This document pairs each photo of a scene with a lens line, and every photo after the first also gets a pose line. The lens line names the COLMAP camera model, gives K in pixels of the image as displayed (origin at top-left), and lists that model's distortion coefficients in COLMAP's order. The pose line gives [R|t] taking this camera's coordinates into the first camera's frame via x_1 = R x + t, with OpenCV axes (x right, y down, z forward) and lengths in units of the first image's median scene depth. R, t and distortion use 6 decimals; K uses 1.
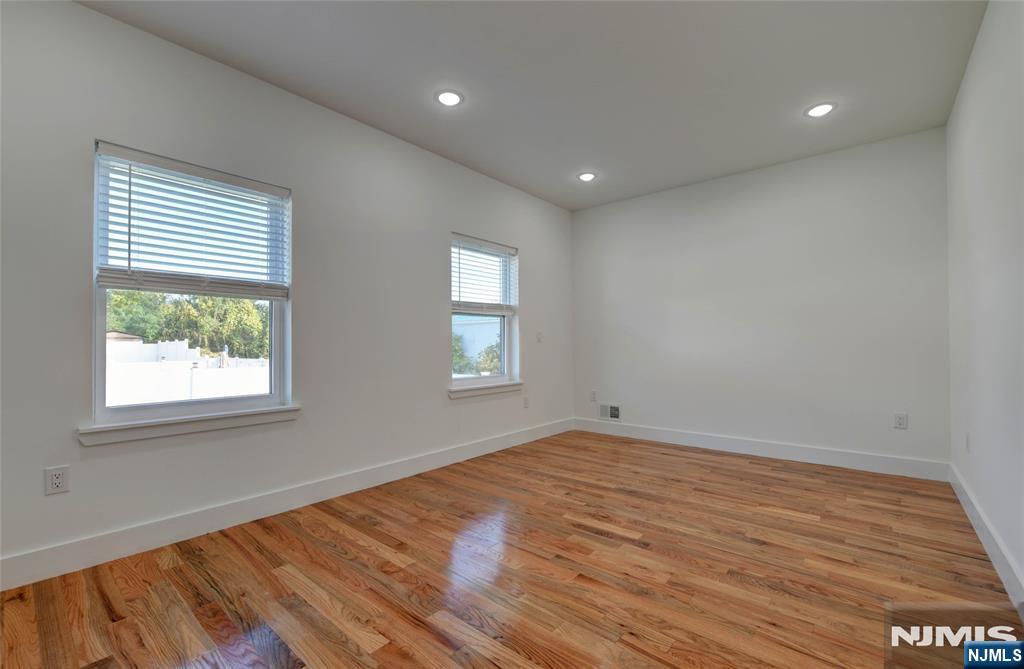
lens RADIAL K [[423.8, 0, 510.5], [0, 423.8, 338.6], [0, 0, 1]] dist [0.000563, 0.000142]
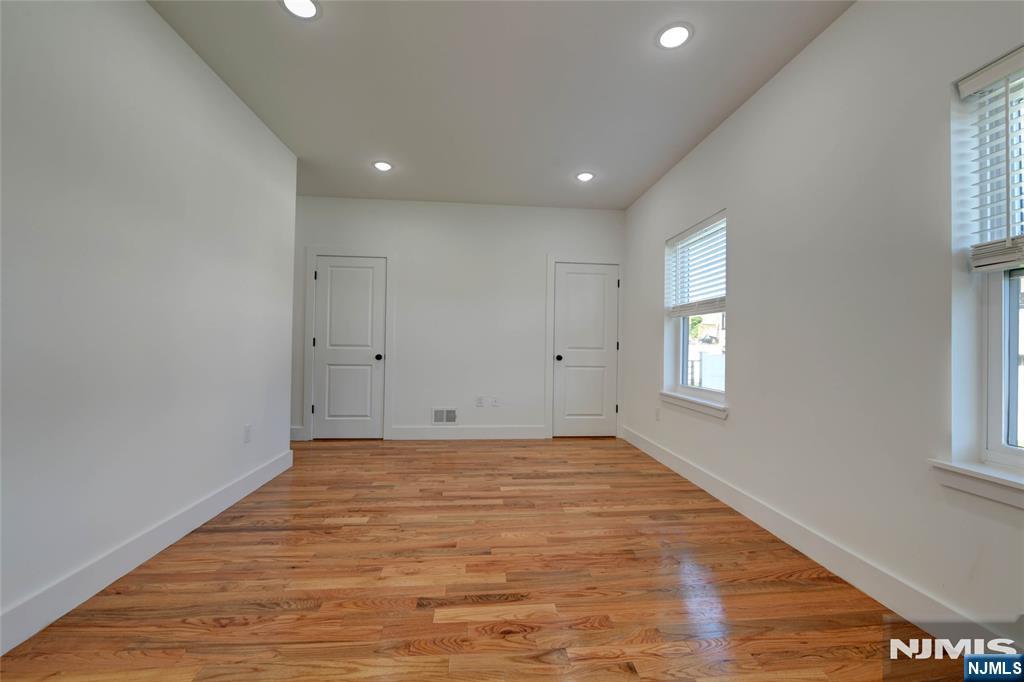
lens RADIAL K [[411.6, 0, 510.9], [0, 411.6, 343.3], [0, 0, 1]] dist [-0.012388, -0.001202]
pose [[-0.703905, -0.012535, -0.710183, 0.751204], [-0.005604, 0.999911, -0.012094, 0.021985], [0.710272, -0.004533, -0.703913, 1.671977]]
